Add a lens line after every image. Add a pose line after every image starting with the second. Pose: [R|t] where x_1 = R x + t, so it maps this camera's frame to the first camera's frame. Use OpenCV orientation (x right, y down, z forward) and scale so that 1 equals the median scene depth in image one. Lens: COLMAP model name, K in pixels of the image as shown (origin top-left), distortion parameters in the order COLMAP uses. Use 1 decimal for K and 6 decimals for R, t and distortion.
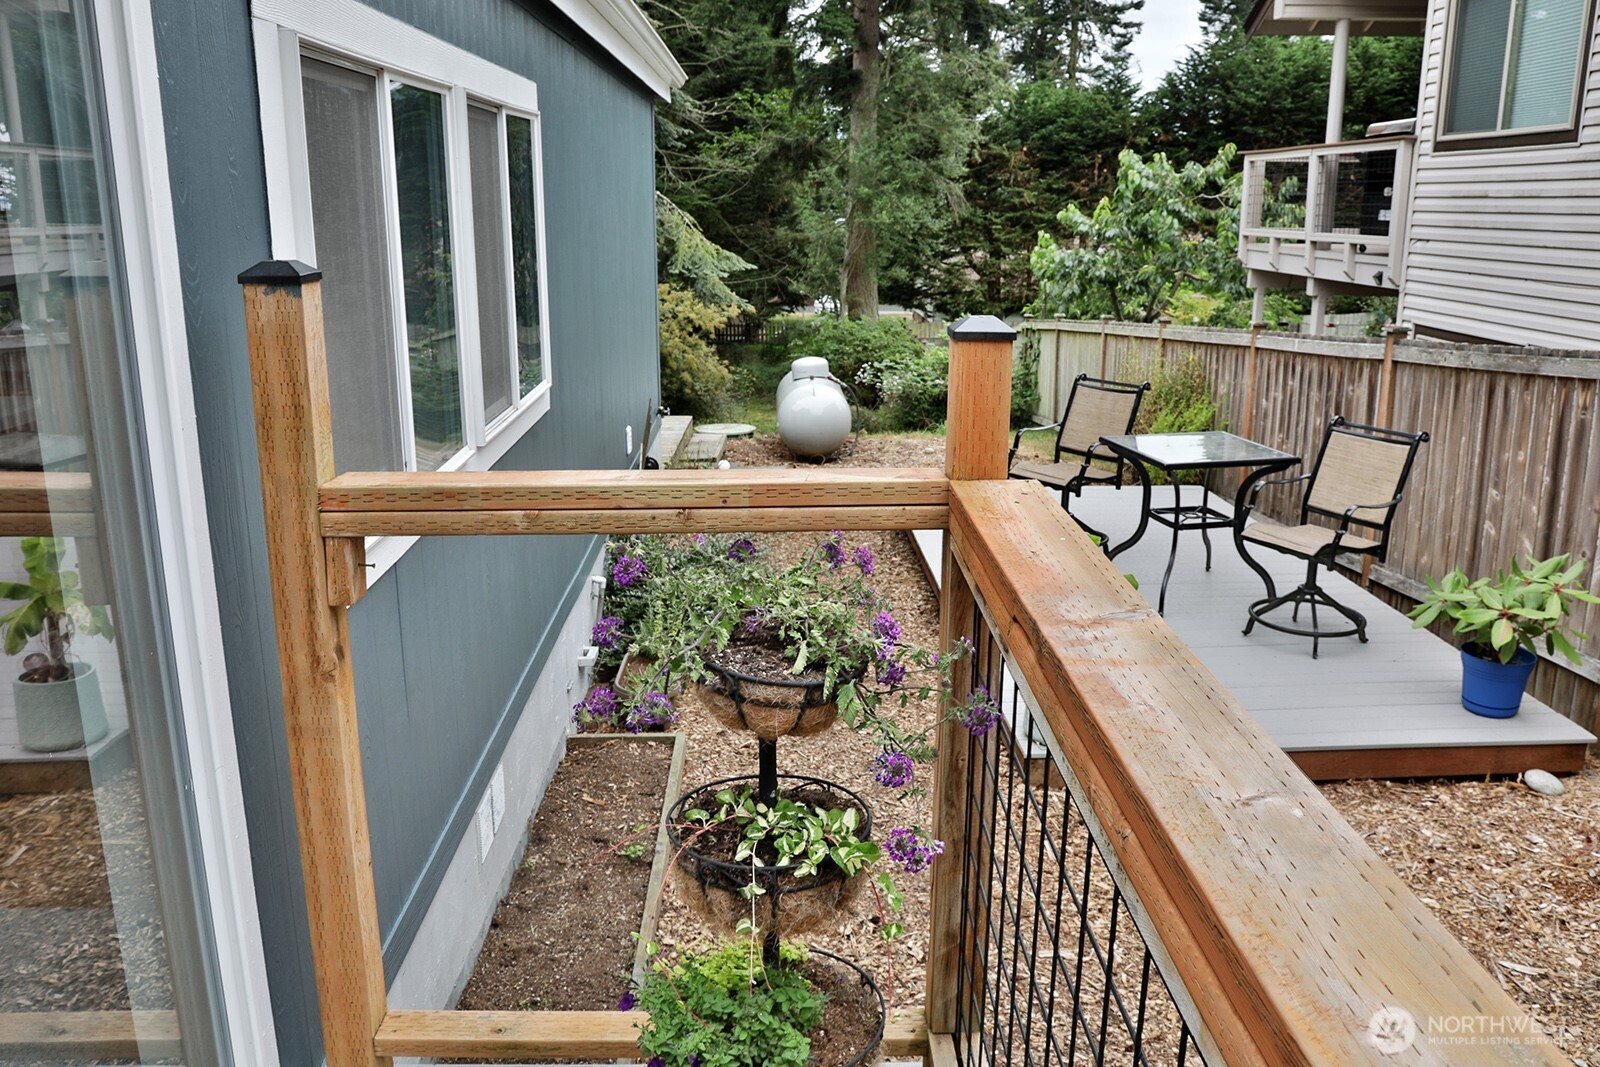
lens RADIAL K [[1288.3, 0, 800.3], [0, 1288.3, 585.6], [0, 0, 1]] dist [-0.064049, -0.001372]
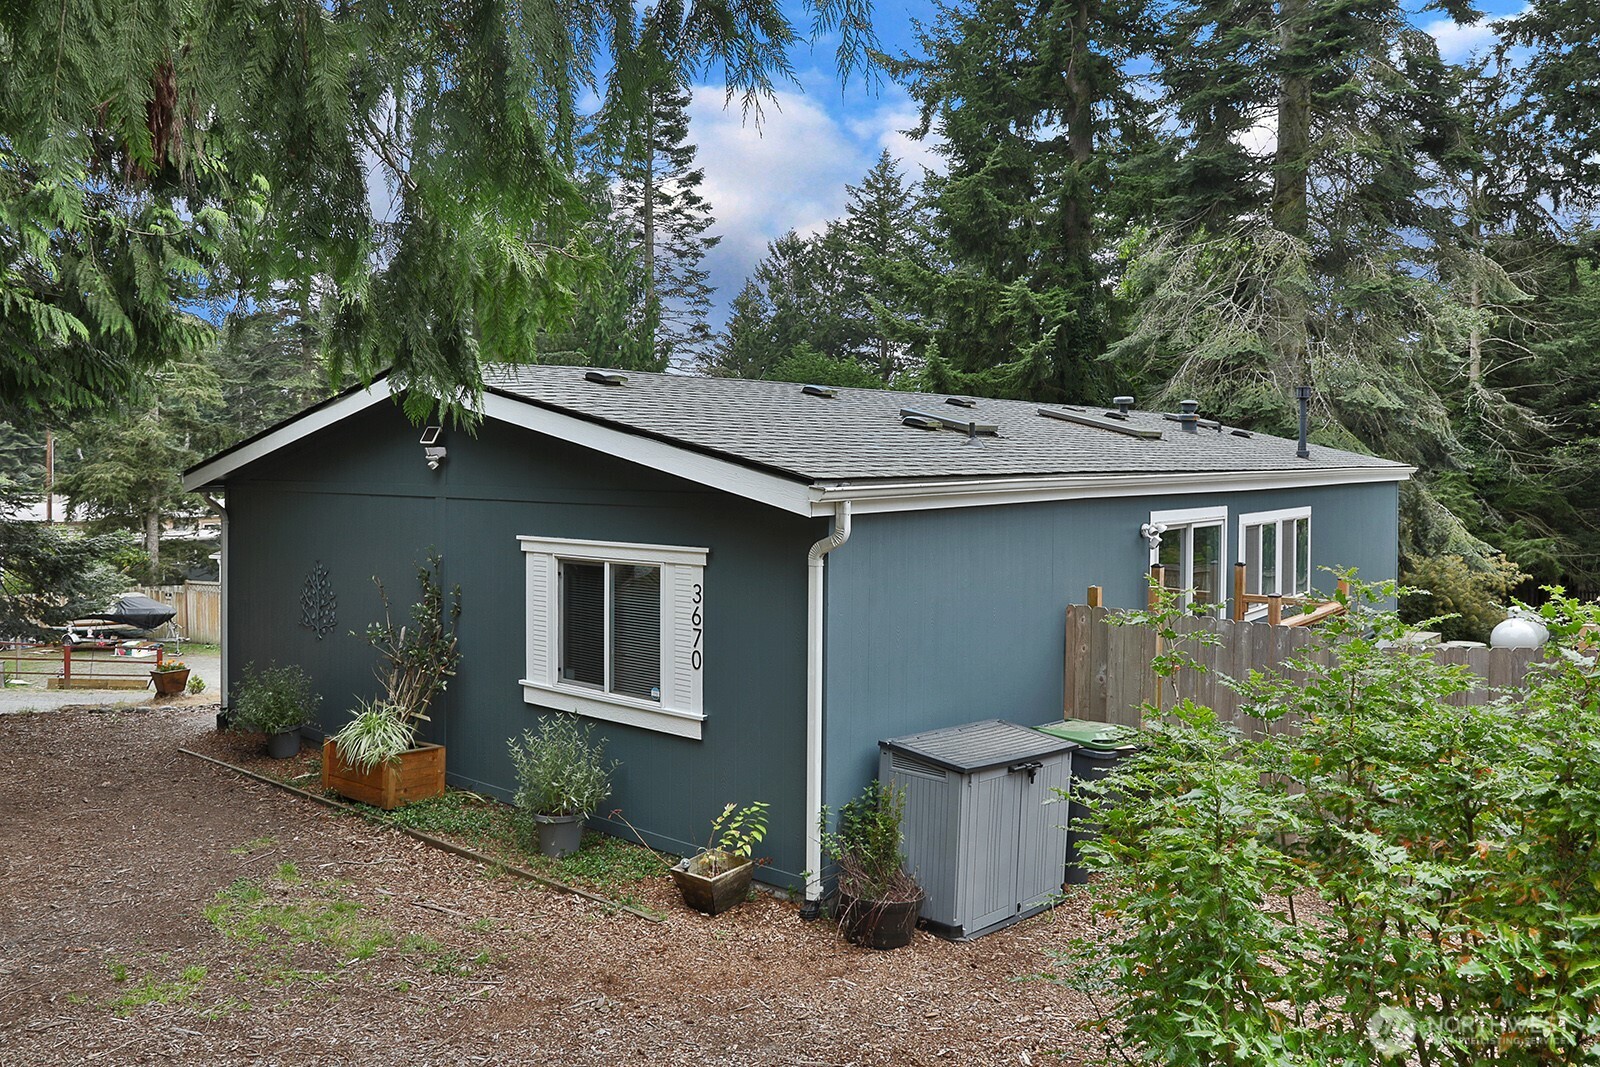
lens RADIAL K [[1167.2, 0, 799.9], [0, 1167.2, 511.3], [0, 0, 1]] dist [-0.001475, -0.061759]
pose [[0.758985, 0.036101, -0.650106, 0.112653], [-0.194503, 0.965442, -0.173466, 0.062962], [0.621378, 0.258106, 0.739778, -0.315168]]
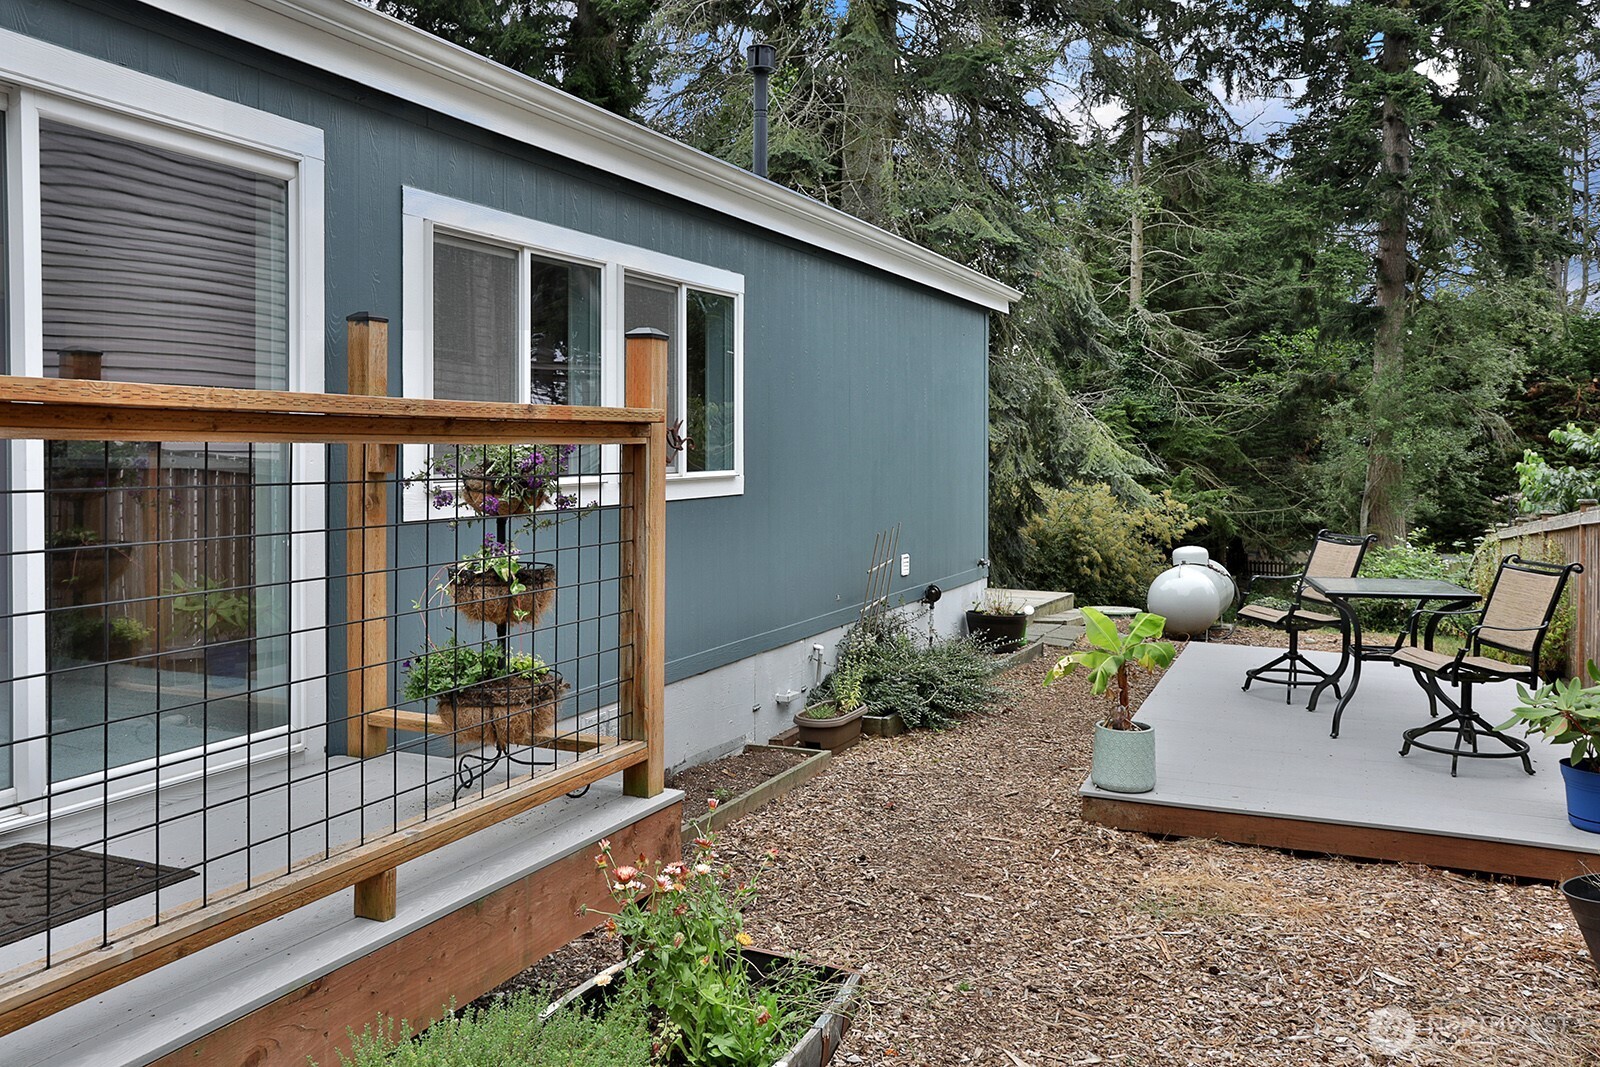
lens RADIAL K [[1267.5, 0, 800.0], [0, 1267.5, 533.5], [0, 0, 1]] dist [0.008874, 0.006340]
pose [[0.901717, 0.031098, -0.431207, 0.069714], [-0.127696, 0.972067, -0.196927, 0.025880], [0.413038, 0.232636, 0.880500, -0.030845]]
